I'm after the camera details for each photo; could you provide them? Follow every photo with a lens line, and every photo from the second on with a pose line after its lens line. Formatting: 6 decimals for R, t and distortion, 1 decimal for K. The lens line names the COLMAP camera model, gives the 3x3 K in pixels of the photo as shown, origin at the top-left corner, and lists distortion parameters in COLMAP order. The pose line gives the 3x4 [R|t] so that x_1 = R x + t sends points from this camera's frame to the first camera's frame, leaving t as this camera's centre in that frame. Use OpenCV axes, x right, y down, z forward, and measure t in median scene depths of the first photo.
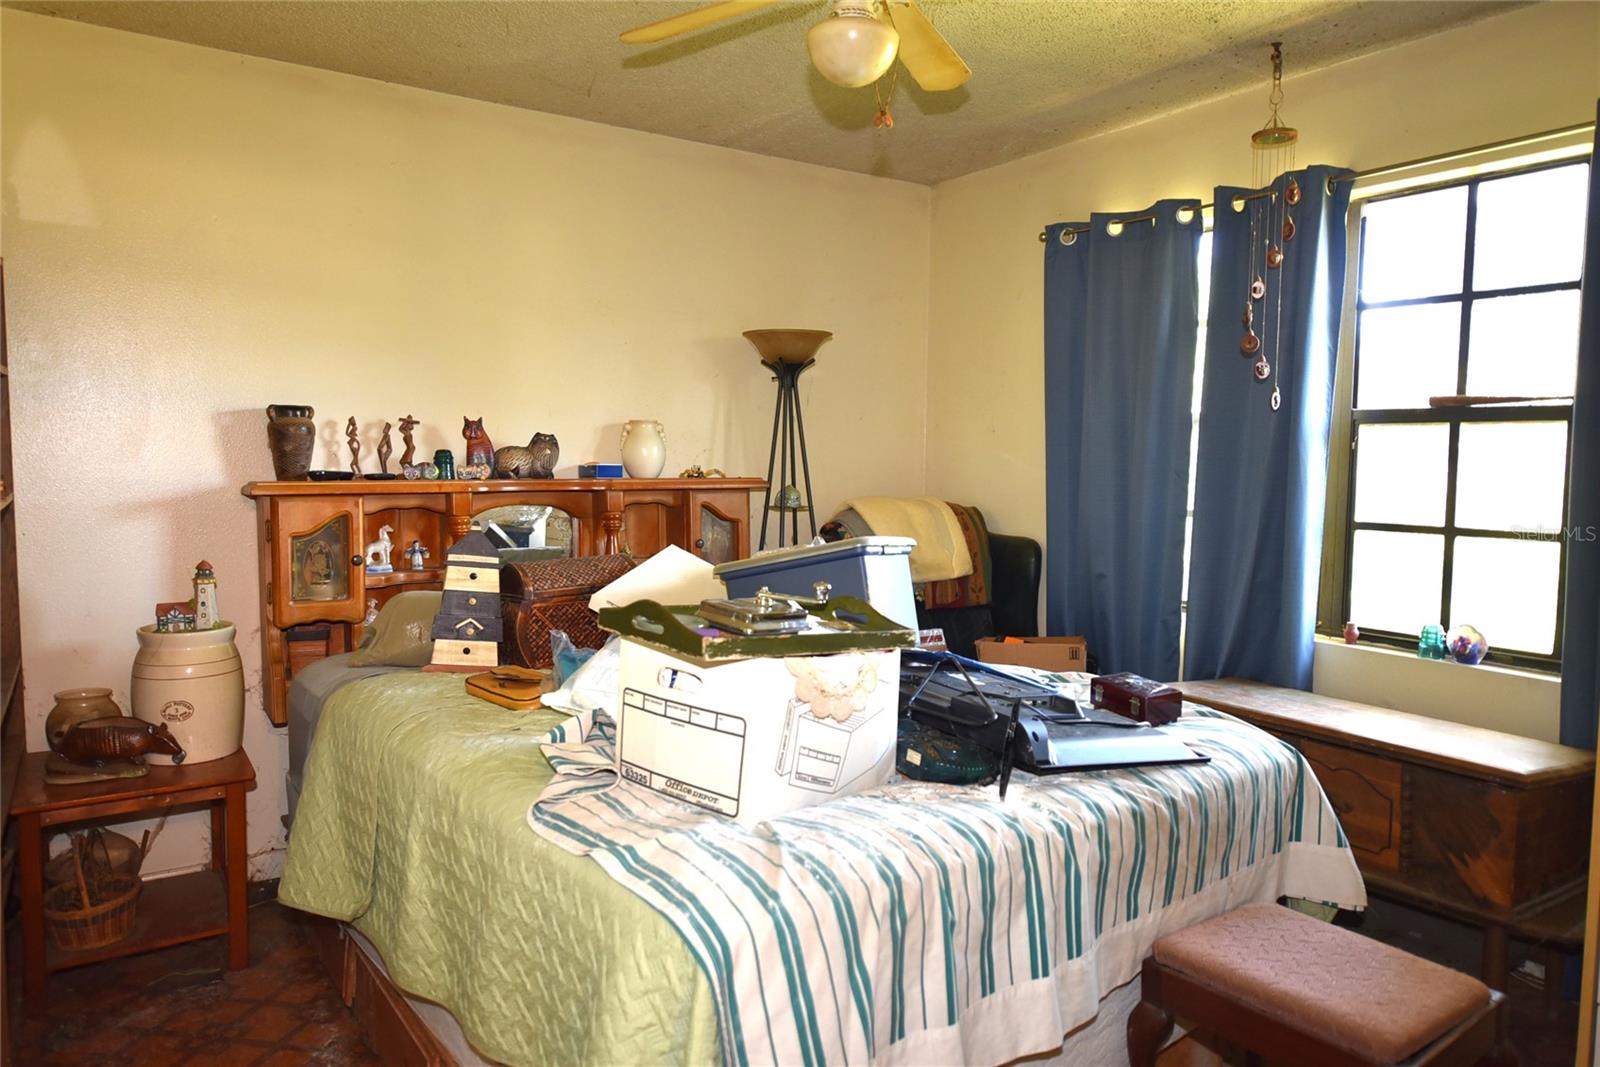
lens RADIAL K [[1067.2, 0, 801.4], [0, 1067.2, 534.1], [0, 0, 1]] dist [0.000440, -0.000676]
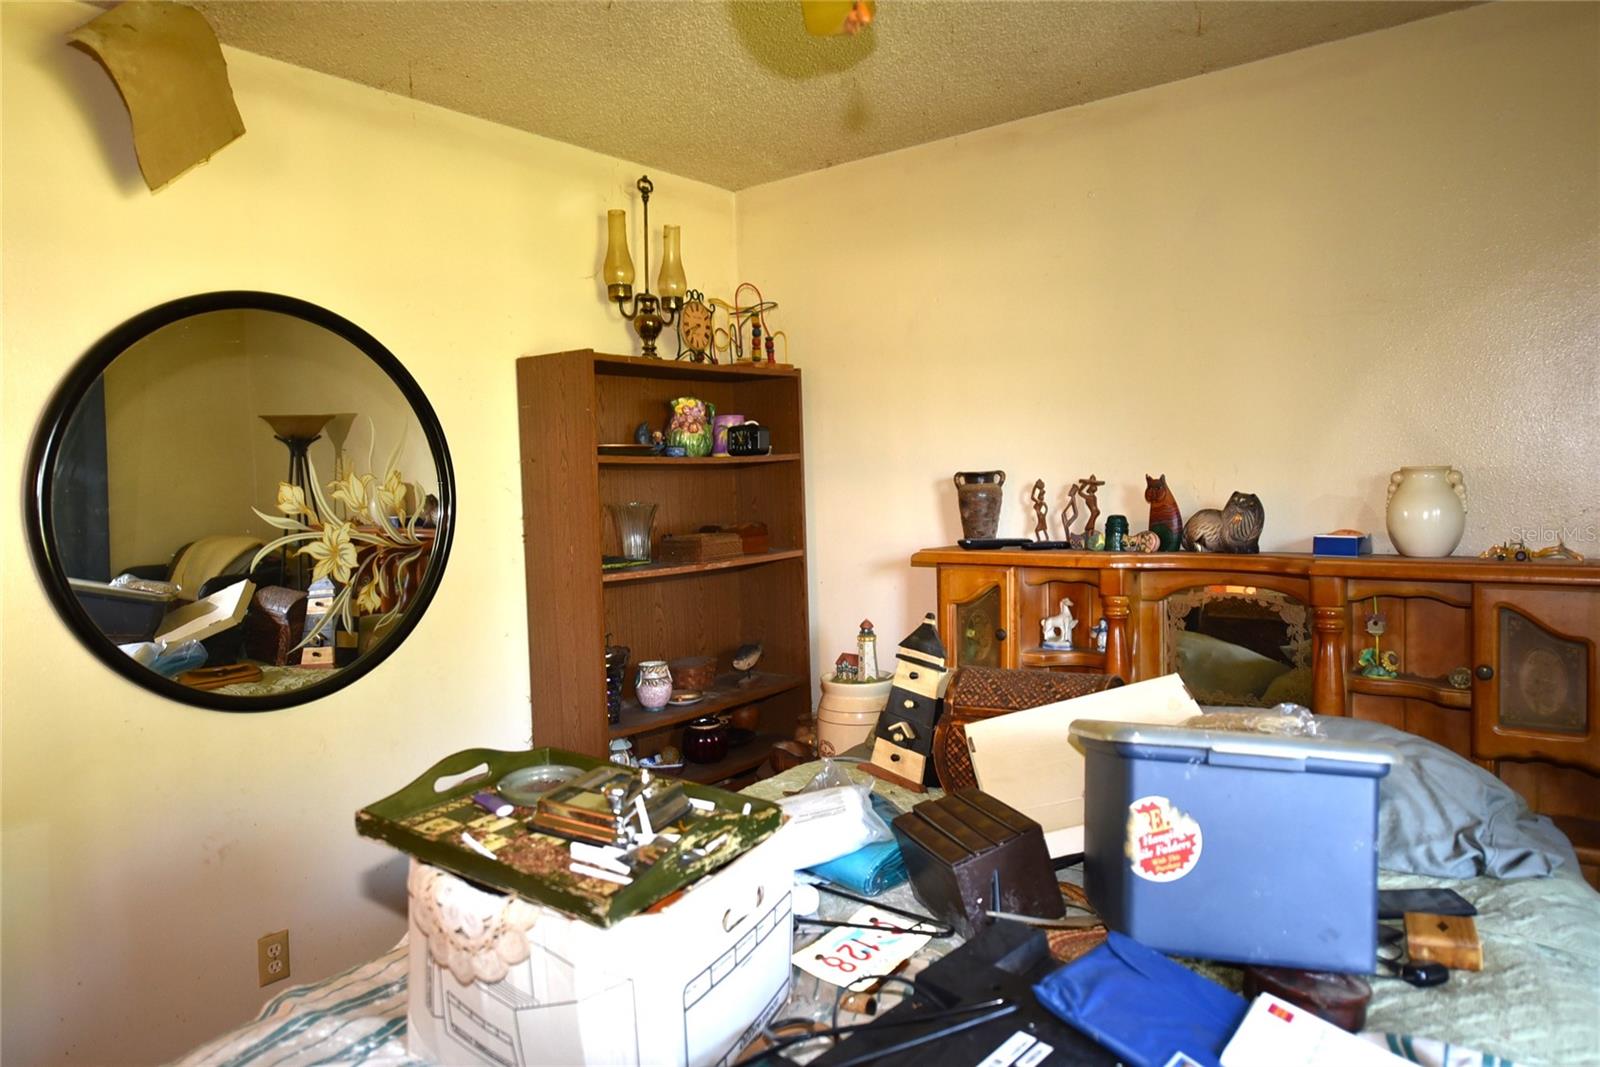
lens RADIAL K [[1067.2, 0, 800.2], [0, 1067.2, 532.2], [0, 0, 1]] dist [0.000440, -0.000676]
pose [[0.296049, 0.037727, -0.954427, 0.405705], [-0.038083, 0.998891, 0.027672, -0.080657], [0.954413, 0.028155, 0.297157, 0.513399]]
